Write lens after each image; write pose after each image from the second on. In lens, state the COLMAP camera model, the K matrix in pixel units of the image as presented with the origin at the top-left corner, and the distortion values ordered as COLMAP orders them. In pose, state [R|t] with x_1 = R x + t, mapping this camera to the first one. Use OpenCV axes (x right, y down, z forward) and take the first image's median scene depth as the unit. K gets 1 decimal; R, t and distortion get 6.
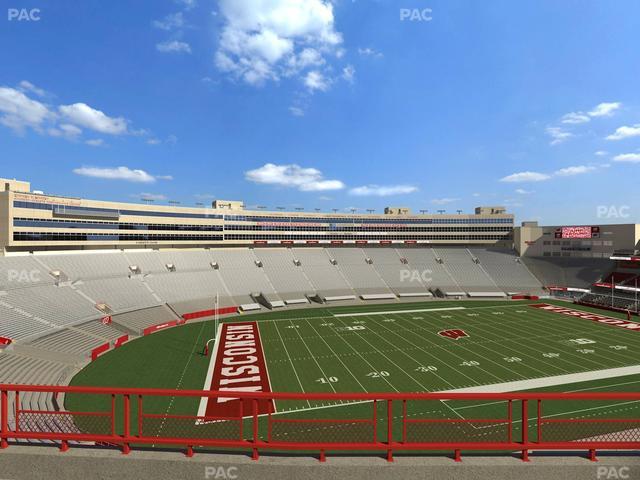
lens RADIAL K [[320.1, 0, 320.1], [0, 320.1, 240.2], [0, 0, 1]] dist [0.000345, 0.000149]
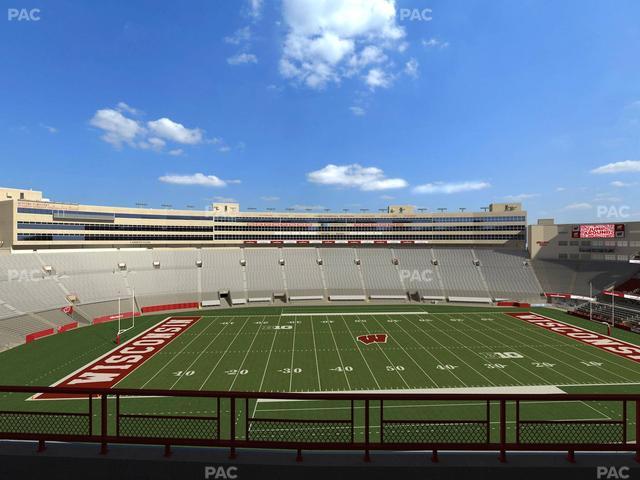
lens RADIAL K [[320.1, 0, 320.1], [0, 320.1, 240.2], [0, 0, 1]] dist [0.000345, 0.000149]
pose [[0.981999, 0.000175, -0.188885, 0.230593], [-0.000131, 1.000000, 0.000244, -0.000092], [0.188885, -0.000214, 0.981999, 0.018376]]
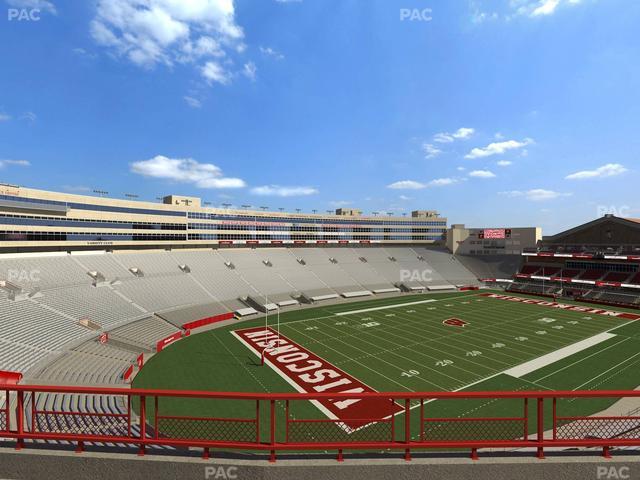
lens RADIAL K [[320.1, 0, 320.0], [0, 320.1, 240.1], [0, 0, 1]] dist [0.000345, 0.000149]
pose [[0.954025, -0.000110, 0.299726, -0.200253], [0.000145, 1.000000, -0.000095, -0.000091], [-0.299726, 0.000135, 0.954025, 0.030501]]
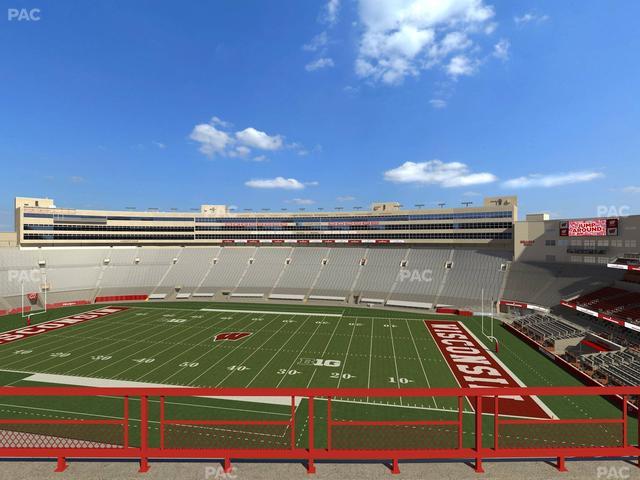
lens RADIAL K [[320.1, 0, 320.2], [0, 320.1, 240.3], [0, 0, 1]] dist [0.000345, 0.000149]
pose [[0.910580, 0.000492, -0.413332, 0.550043], [-0.000354, 1.000000, 0.000411, 0.002325], [0.413332, -0.000228, 0.910580, 0.123077]]
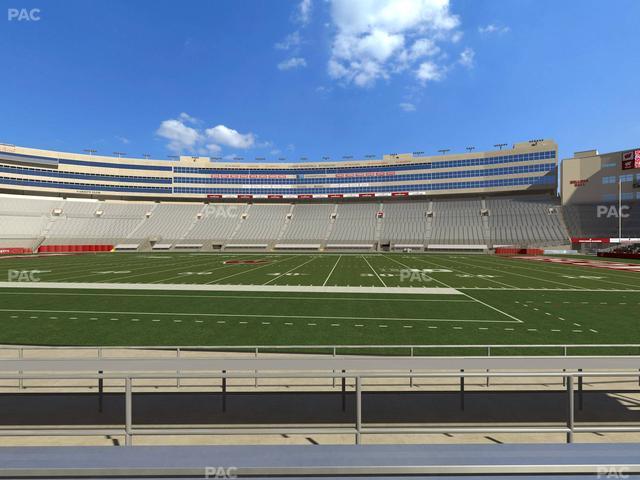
lens RADIAL K [[320.1, 0, 320.1], [0, 320.1, 240.2], [0, 0, 1]] dist [0.000345, 0.000149]
pose [[0.942487, 0.000309, -0.334244, 0.399754], [-0.000330, 1.000000, -0.000009, 0.129906], [0.334244, 0.000119, 0.942487, 0.231617]]
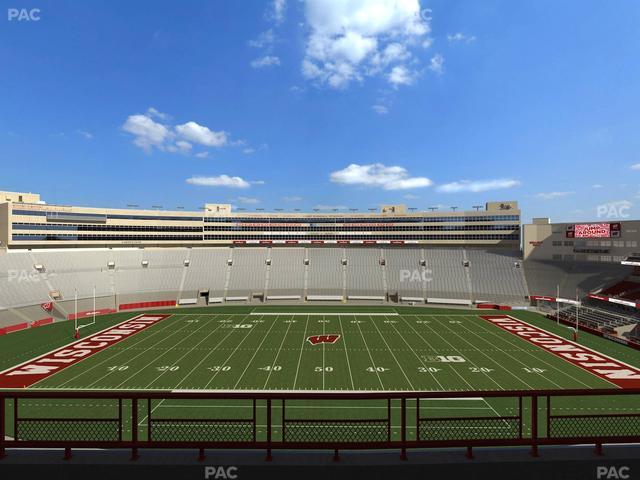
lens RADIAL K [[320.1, 0, 320.2], [0, 320.1, 240.3], [0, 0, 1]] dist [0.000345, 0.000149]
pose [[0.966438, 0.000304, -0.256900, 0.339456], [-0.000205, 1.000000, 0.000410, -0.000066], [0.256900, -0.000344, 0.966438, 0.042361]]
